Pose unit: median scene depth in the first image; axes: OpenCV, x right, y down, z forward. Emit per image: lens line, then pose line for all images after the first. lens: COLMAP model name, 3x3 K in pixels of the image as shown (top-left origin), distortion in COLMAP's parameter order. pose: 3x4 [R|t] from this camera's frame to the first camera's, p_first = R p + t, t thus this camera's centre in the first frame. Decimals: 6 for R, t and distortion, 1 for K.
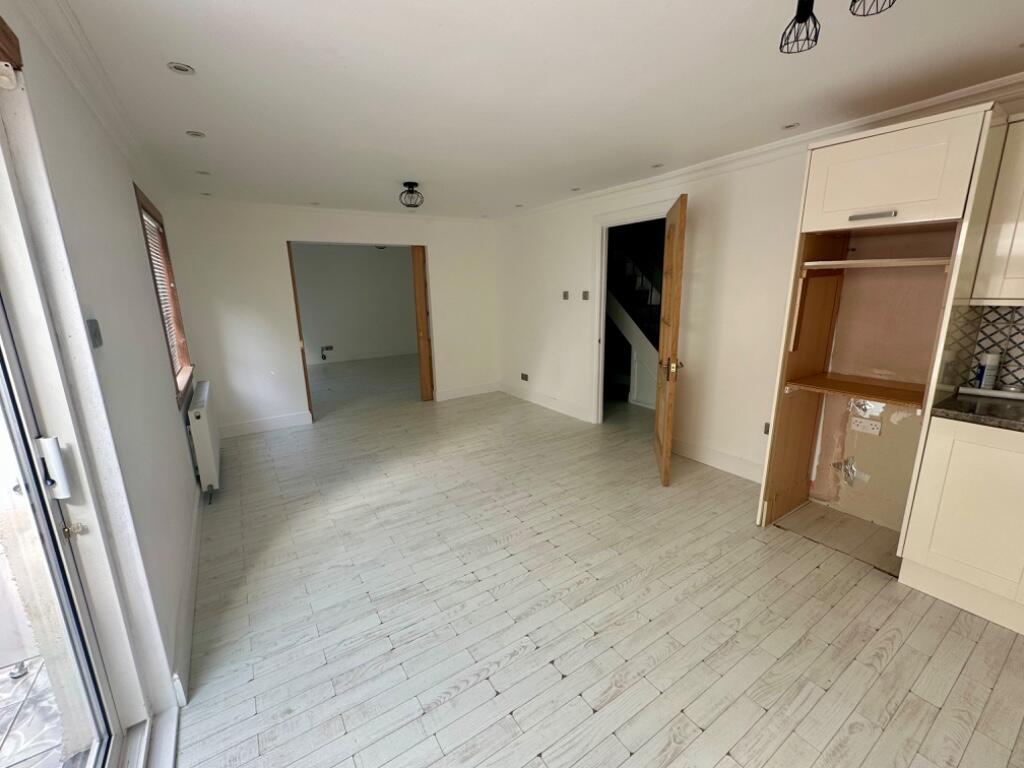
lens RADIAL K [[426.2, 0, 511.0], [0, 426.2, 383.6], [0, 0, 1]] dist [-0.004269, 0.000120]
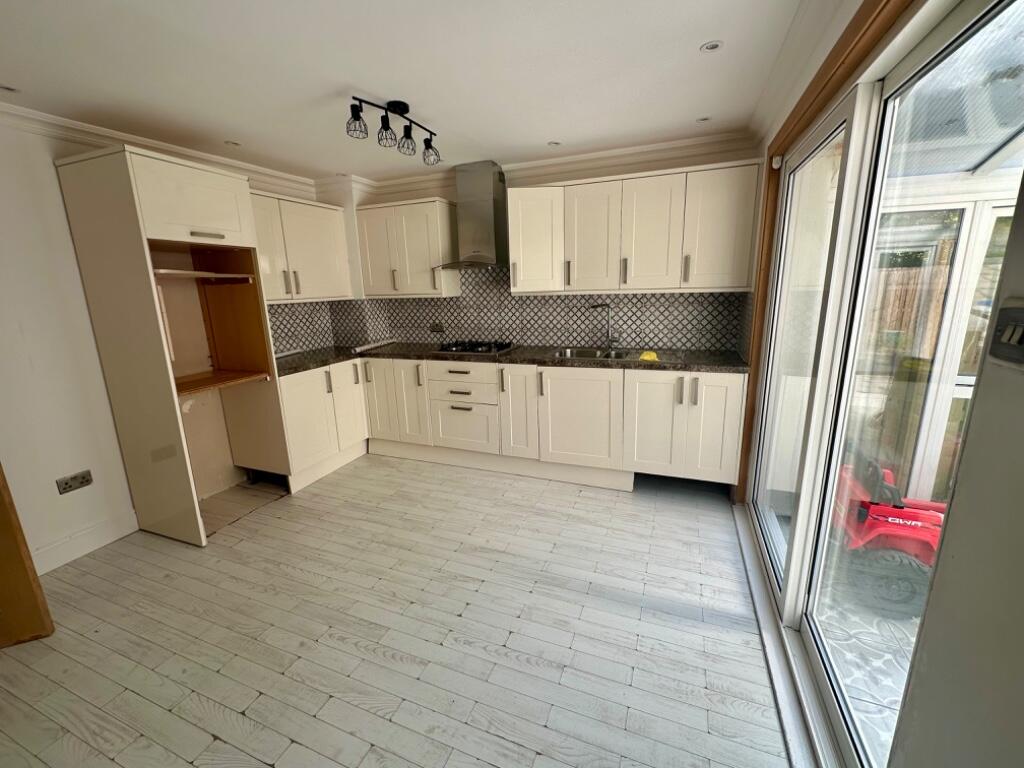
lens RADIAL K [[426.2, 0, 511.0], [0, 426.2, 383.6], [0, 0, 1]] dist [-0.004269, 0.000120]
pose [[-0.573644, -0.151235, 0.805022, -0.587306], [0.220619, 0.917960, 0.329661, -0.180899], [-0.788834, 0.366711, -0.493217, 0.909691]]
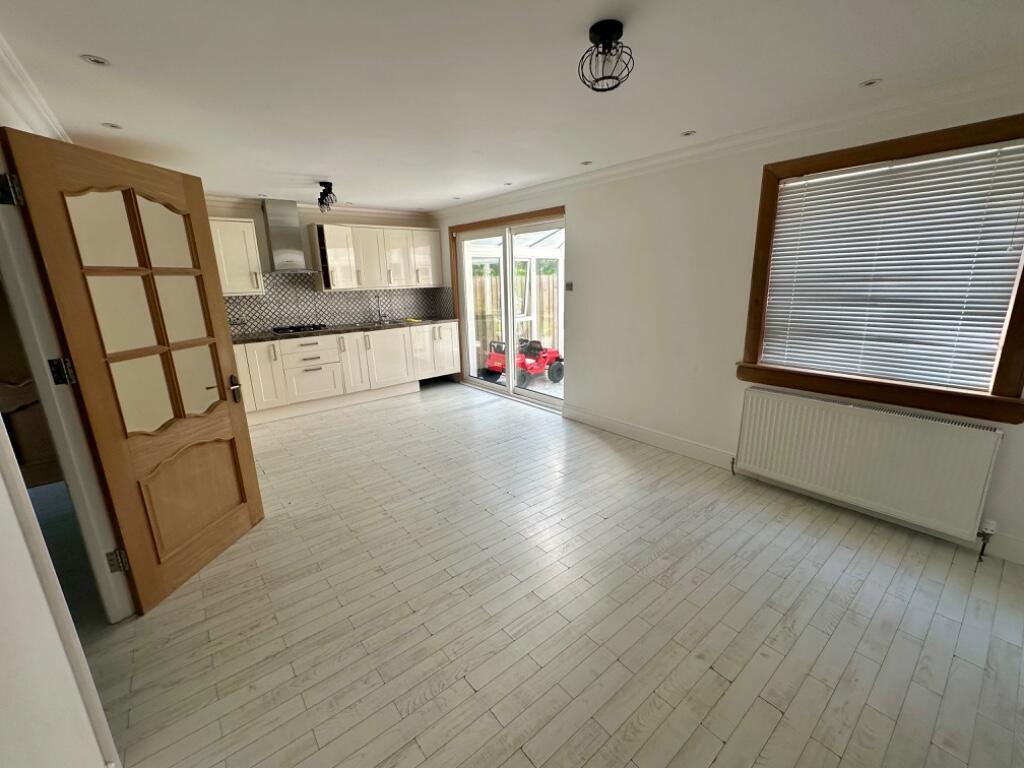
lens RADIAL K [[426.2, 0, 511.0], [0, 426.2, 383.6], [0, 0, 1]] dist [-0.004269, 0.000120]
pose [[-0.993534, 0.070274, -0.089171, -0.117951], [0.021798, 0.888872, 0.457636, -0.541281], [0.111421, 0.452733, -0.884657, 2.353012]]
